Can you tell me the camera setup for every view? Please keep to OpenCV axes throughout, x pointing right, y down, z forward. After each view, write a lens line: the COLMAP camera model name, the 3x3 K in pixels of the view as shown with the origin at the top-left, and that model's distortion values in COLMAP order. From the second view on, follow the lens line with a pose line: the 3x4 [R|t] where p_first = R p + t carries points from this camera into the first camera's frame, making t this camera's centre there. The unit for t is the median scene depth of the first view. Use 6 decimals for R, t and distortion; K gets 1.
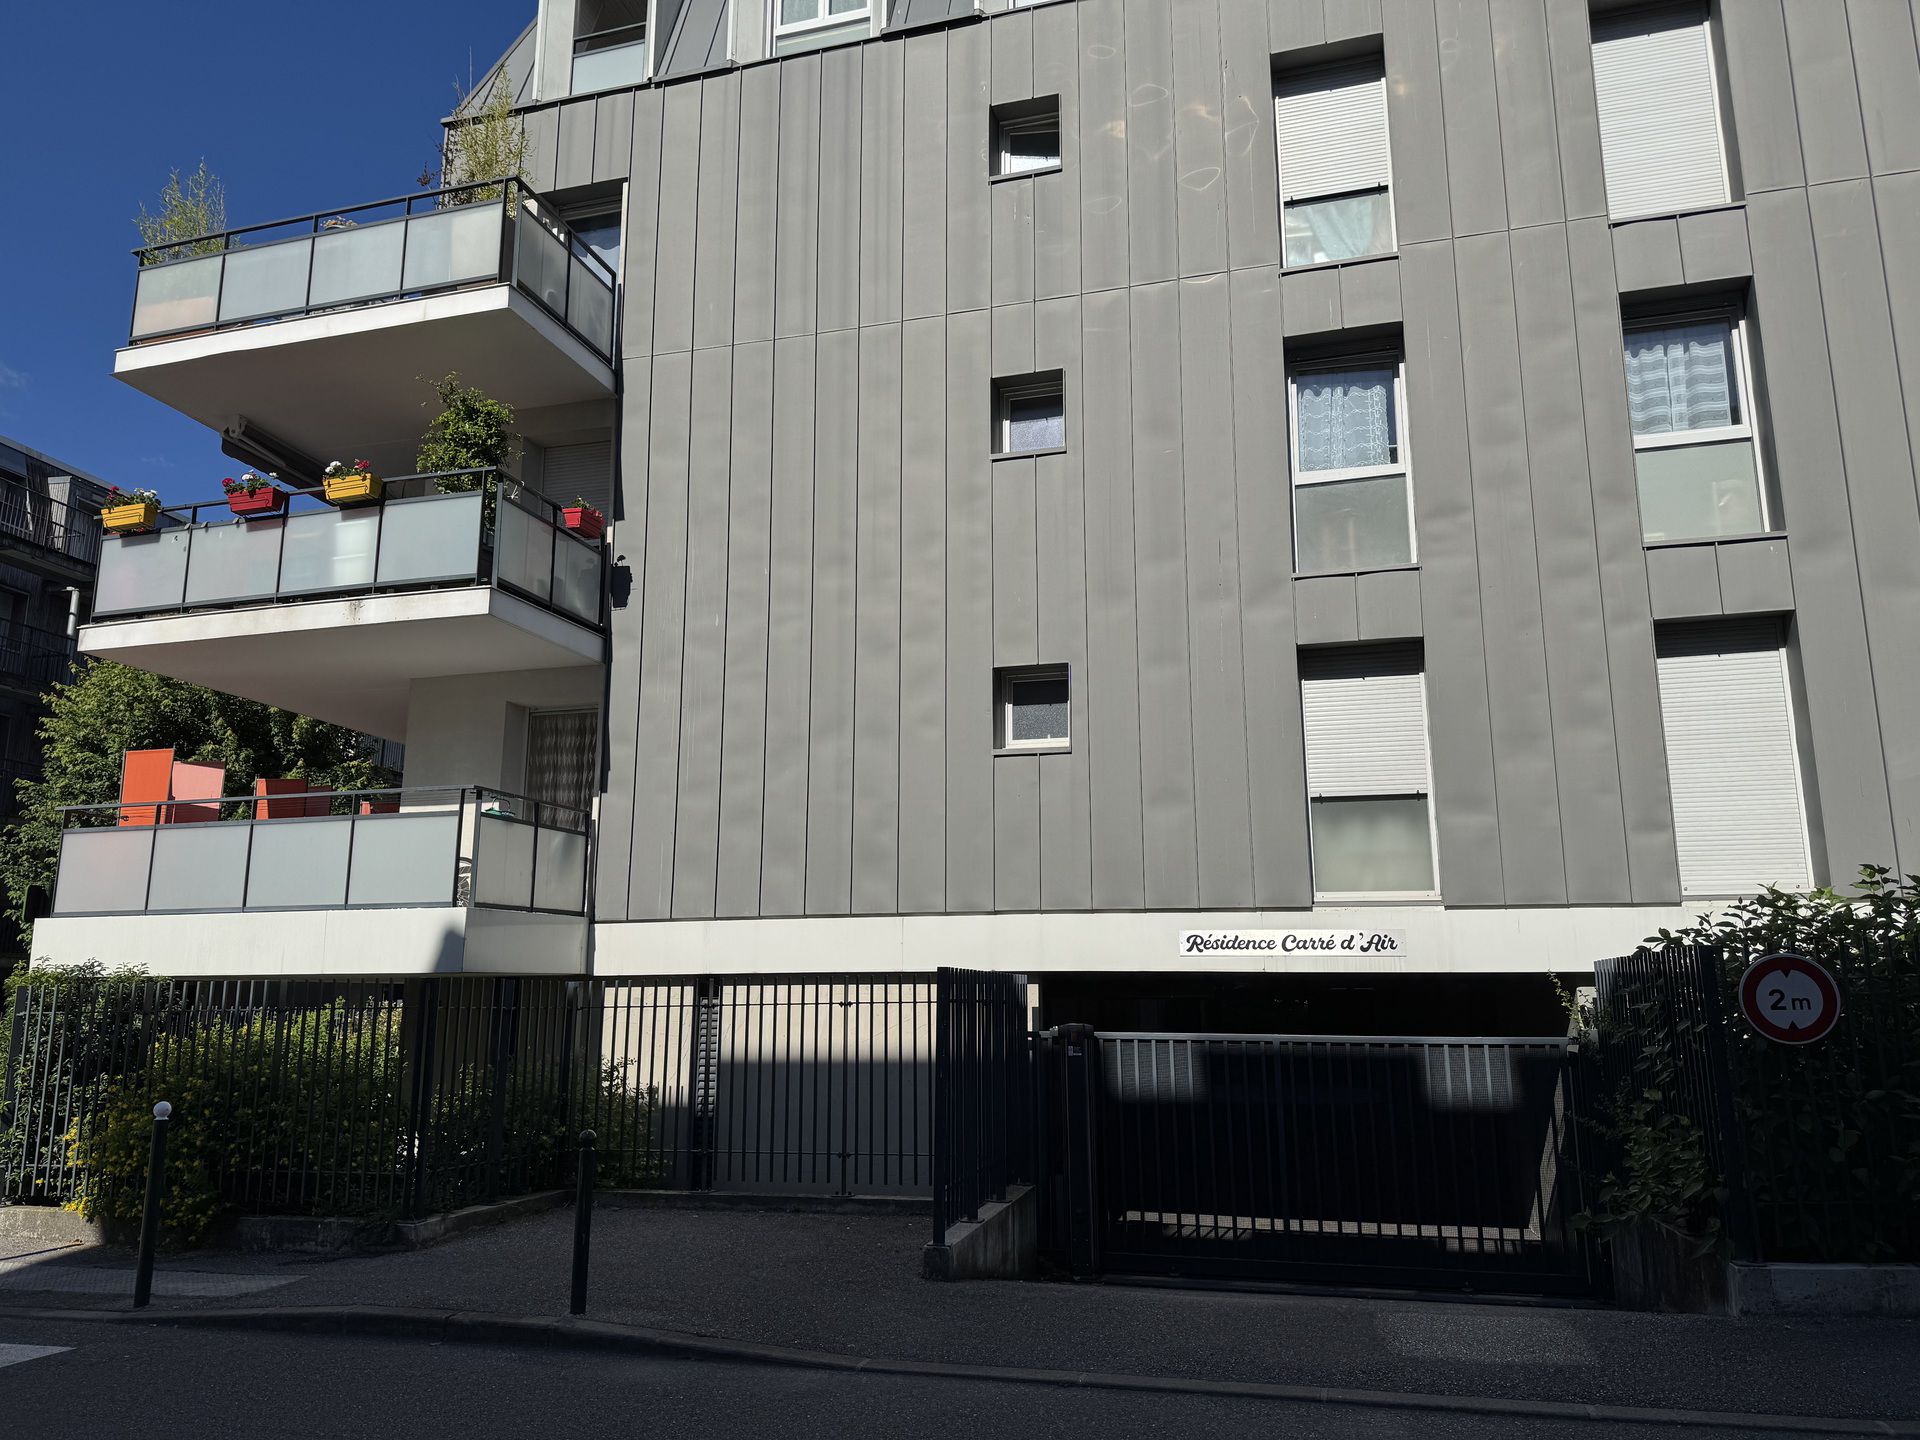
lens RADIAL K [[1334.8, 0, 960.0], [0, 1334.8, 720.0], [0, 0, 1]] dist [0.084632, 0.000400]
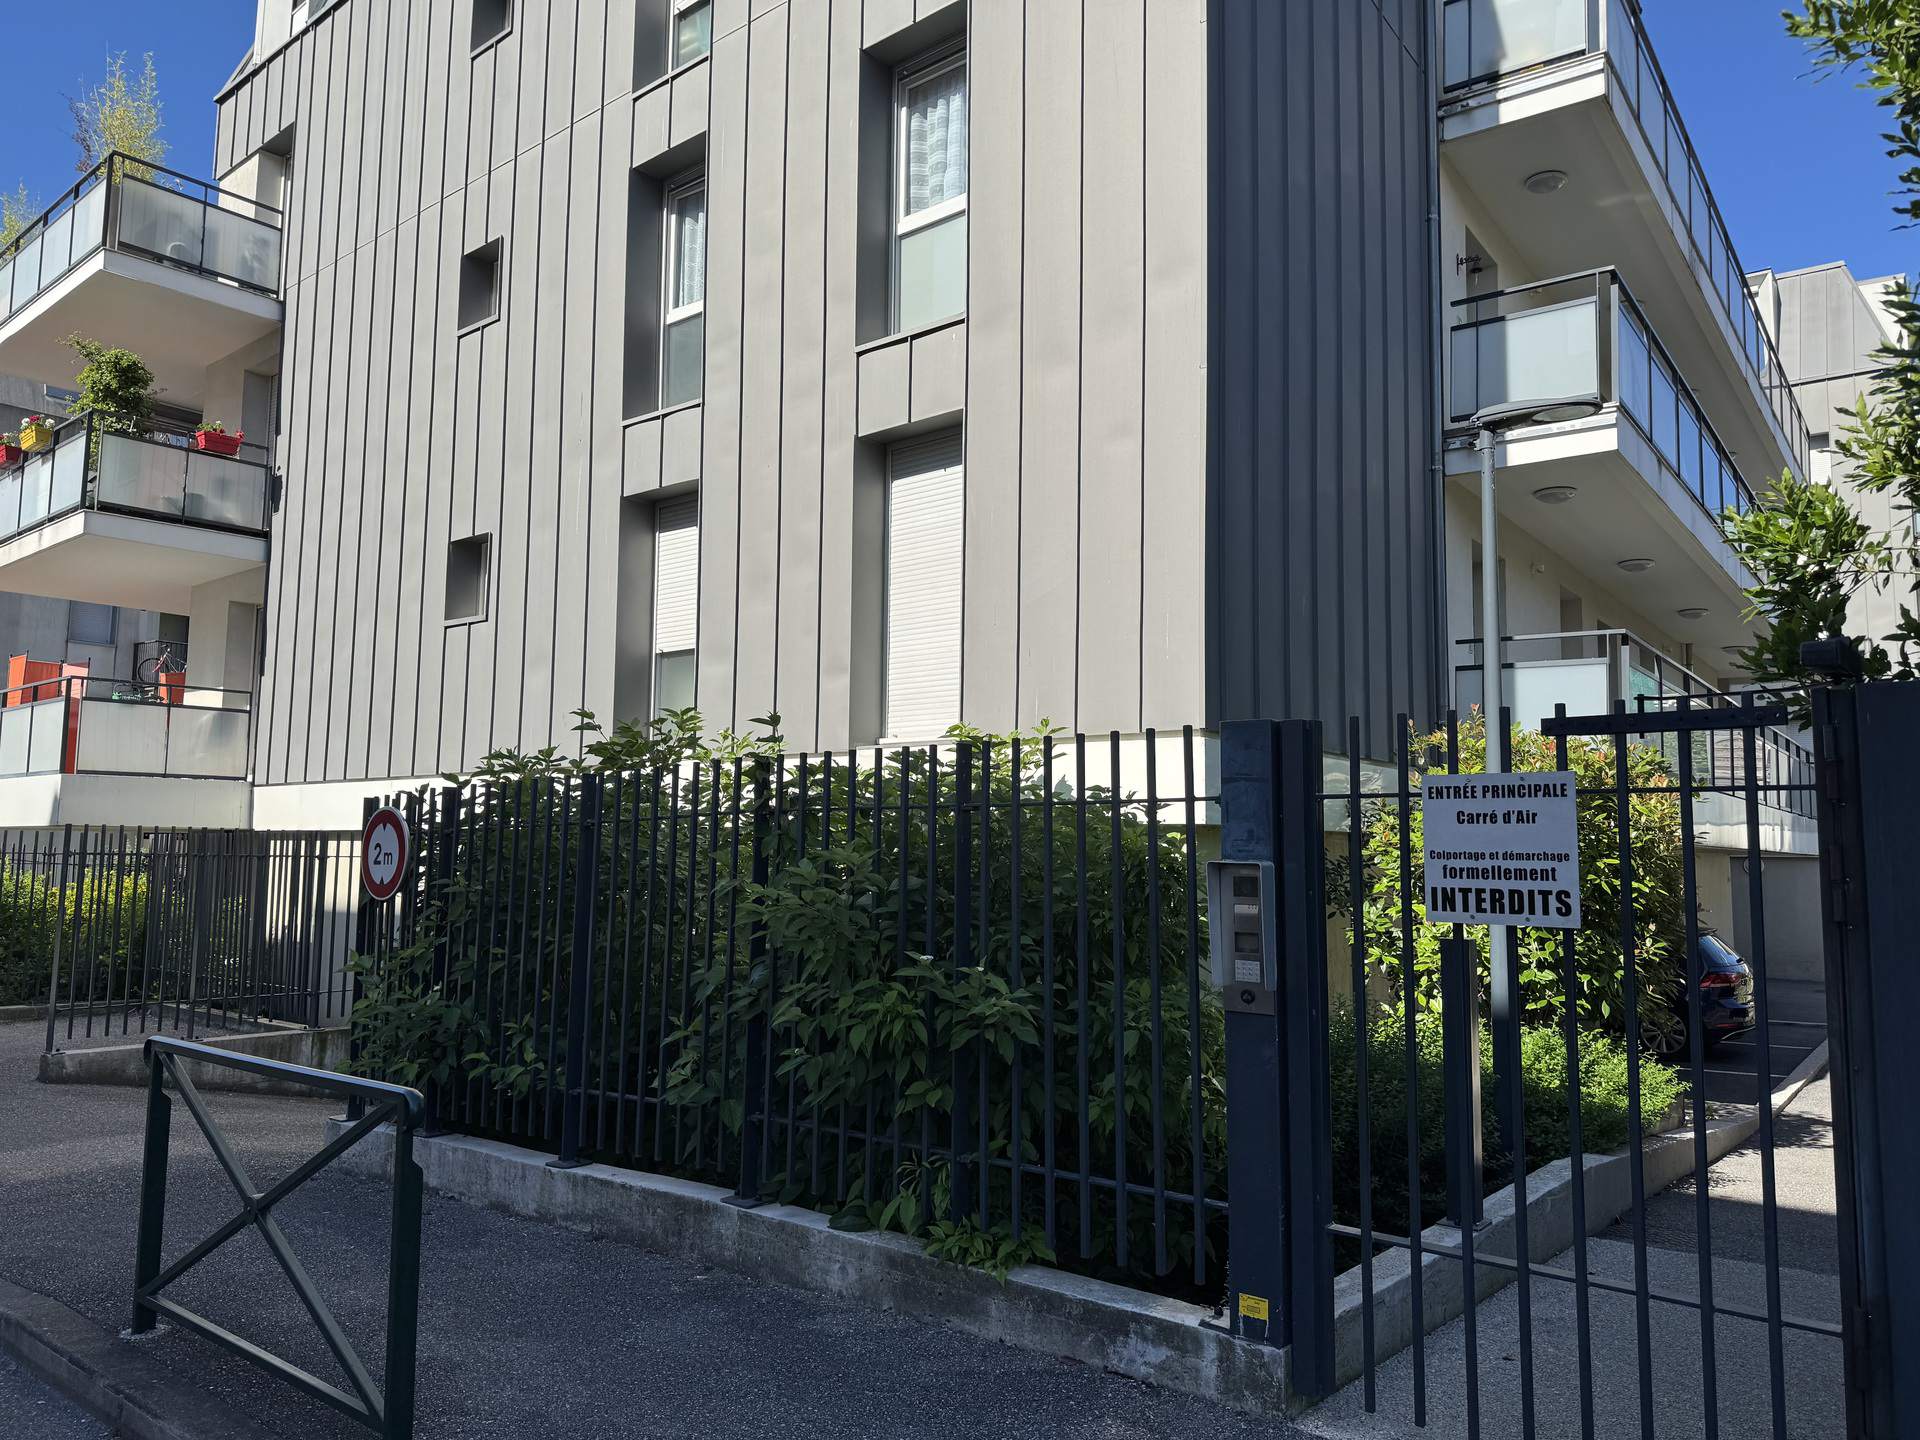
lens RADIAL K [[1301.0, 0, 960.0], [0, 1301.0, 720.0], [0, 0, 1]] dist [0.001721, 0.000828]
pose [[0.924838, -0.027011, -0.379402, 0.744411], [0.066353, 0.993638, 0.091003, 0.030847], [0.374530, -0.109337, 0.920746, 0.191279]]
